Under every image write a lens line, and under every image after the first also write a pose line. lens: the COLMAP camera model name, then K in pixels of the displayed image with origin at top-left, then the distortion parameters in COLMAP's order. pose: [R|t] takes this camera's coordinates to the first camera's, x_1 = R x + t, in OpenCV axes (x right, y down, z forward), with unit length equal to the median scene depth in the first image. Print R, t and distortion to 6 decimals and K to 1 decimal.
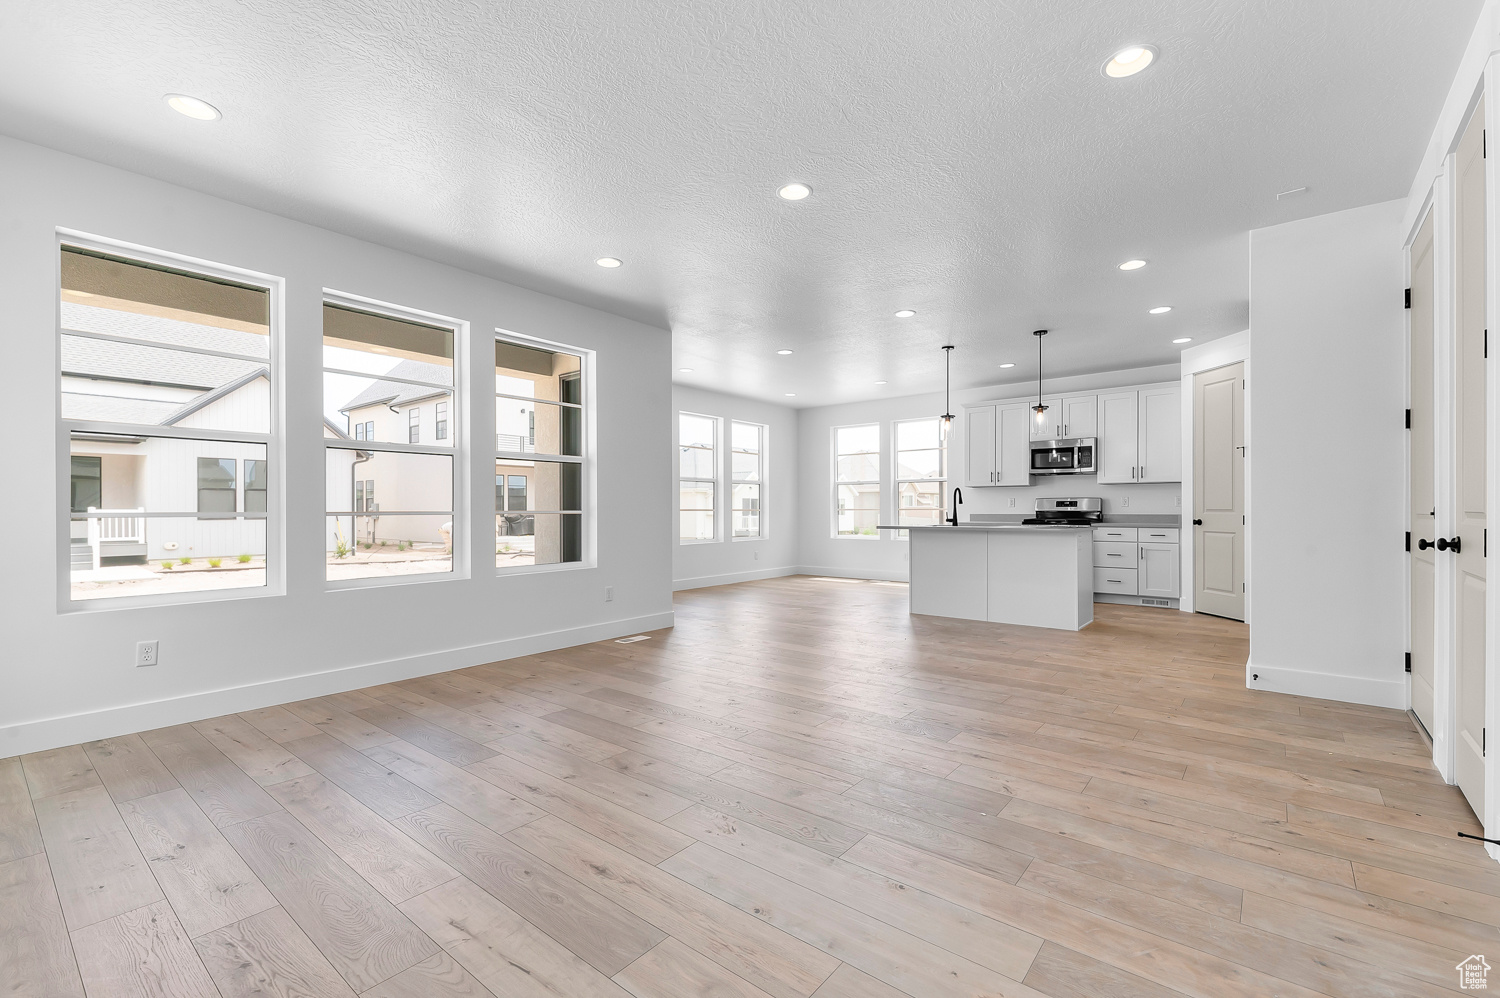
lens RADIAL K [[657.3, 0, 750.0], [0, 657.3, 499.0], [0, 0, 1]] dist [-0.000449, -0.000419]
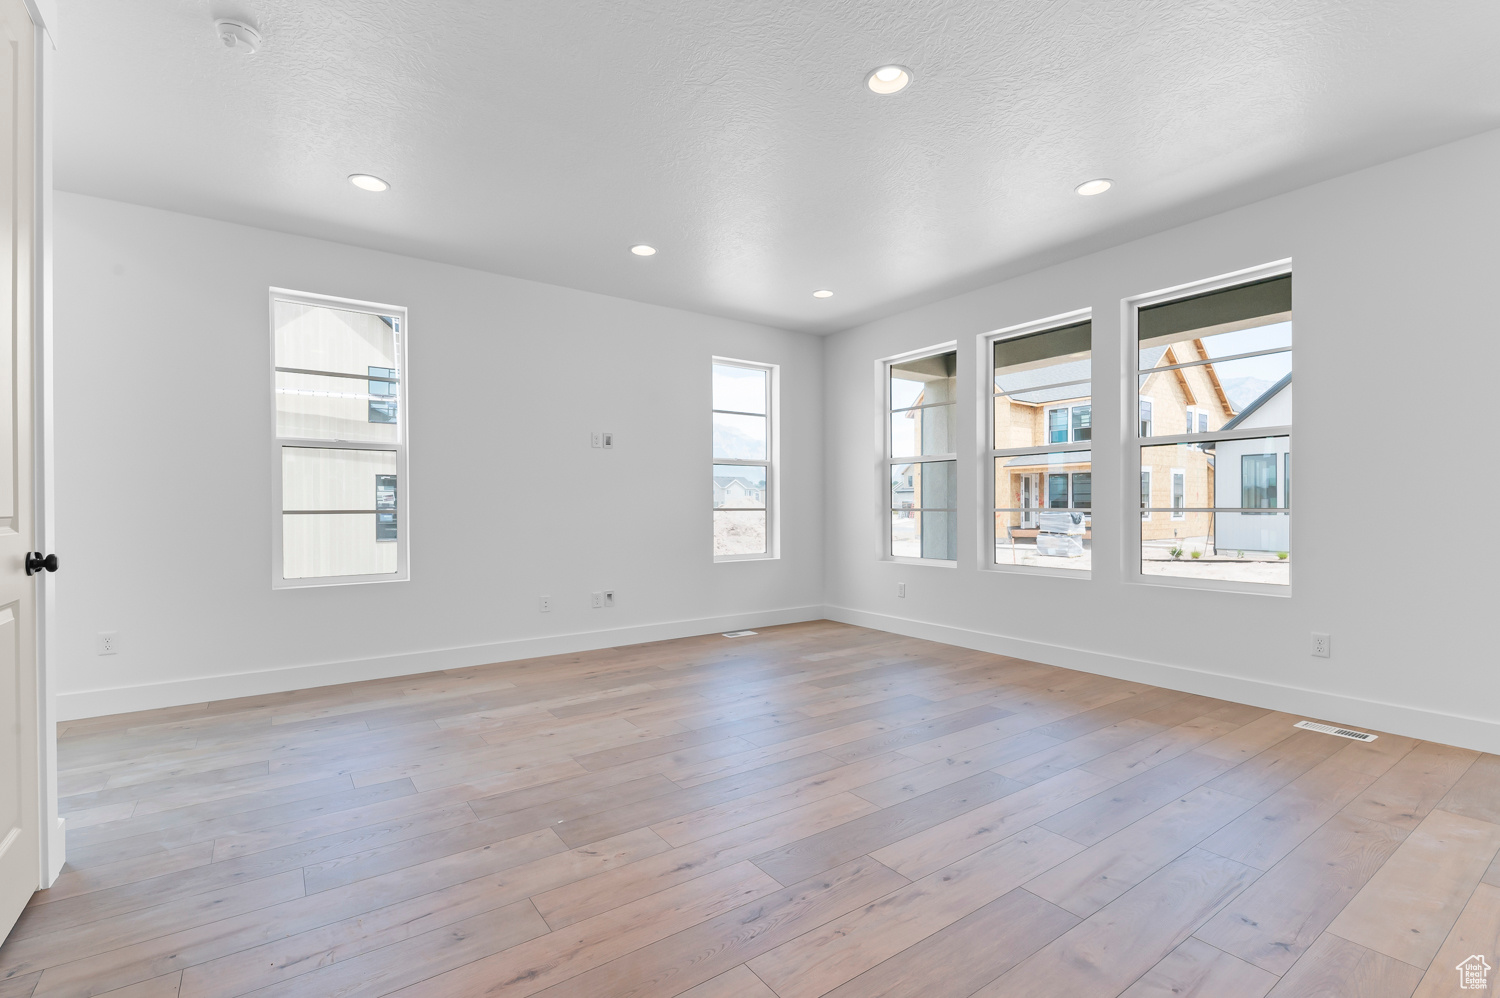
lens RADIAL K [[671.4, 0, 750.0], [0, 671.4, 499.0], [0, 0, 1]] dist [0.000409, 0.000297]
pose [[-0.269115, -0.005259, -0.963094, 0.776771], [0.016088, 0.999821, -0.009955, 0.008270], [0.962974, -0.018173, -0.268982, 0.966548]]
